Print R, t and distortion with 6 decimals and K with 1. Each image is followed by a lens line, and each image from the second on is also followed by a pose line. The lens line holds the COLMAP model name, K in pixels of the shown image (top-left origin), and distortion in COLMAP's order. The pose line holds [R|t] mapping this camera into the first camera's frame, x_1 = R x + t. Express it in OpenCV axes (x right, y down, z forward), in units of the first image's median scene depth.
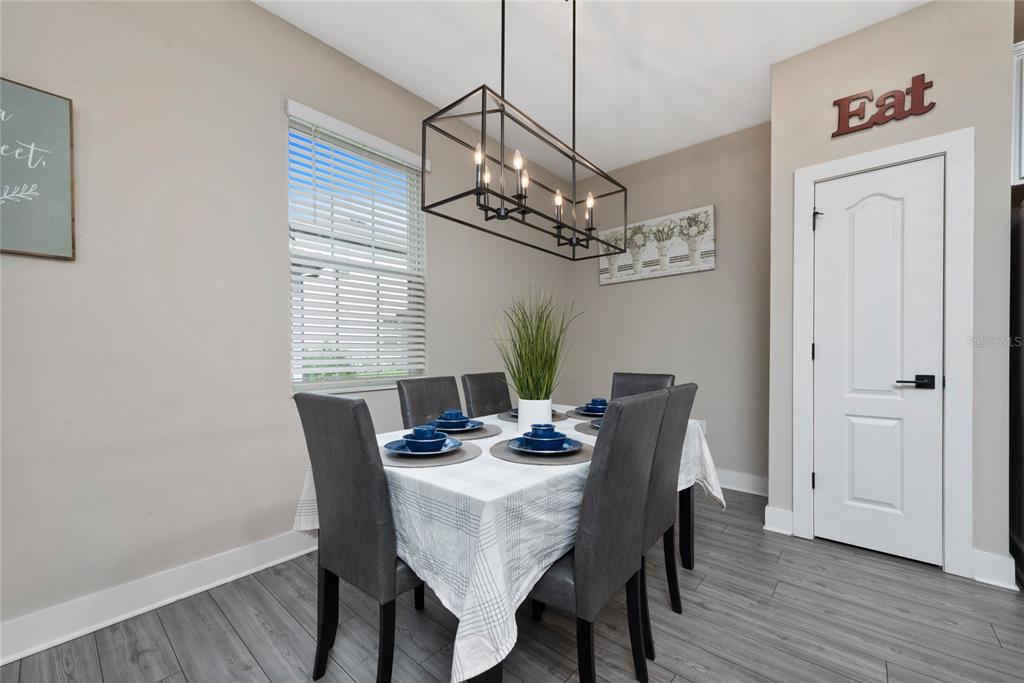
lens RADIAL K [[404.8, 0, 513.4], [0, 404.8, 351.9], [0, 0, 1]] dist [0.011493, -0.000687]
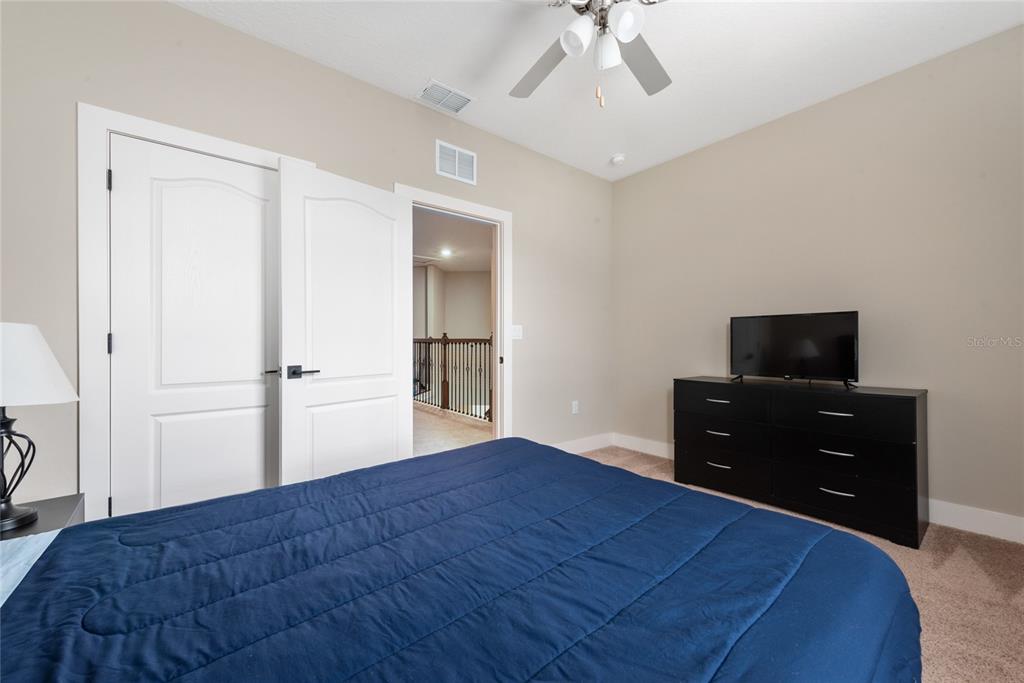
lens RADIAL K [[404.8, 0, 514.4], [0, 404.8, 339.4], [0, 0, 1]] dist [0.011493, -0.000687]
pose [[0.155883, 0.002922, 0.987771, 0.073041], [0.007720, 0.999961, -0.004176, 0.000529], [-0.987745, 0.008277, 0.155854, 0.099216]]
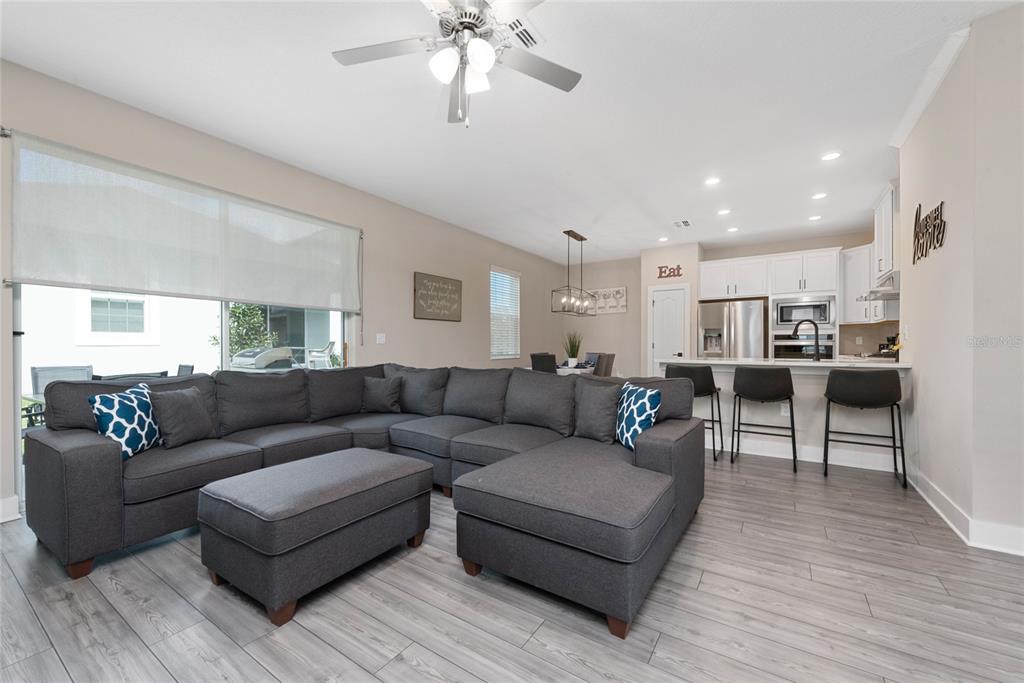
lens RADIAL K [[404.8, 0, 511.3], [0, 404.8, 343.1], [0, 0, 1]] dist [0.011493, -0.000687]
pose [[0.991040, 0.000825, 0.133560, -0.786389], [0.000046, 0.999979, -0.006518, 0.002848], [-0.133562, 0.006466, 0.991019, -2.009601]]
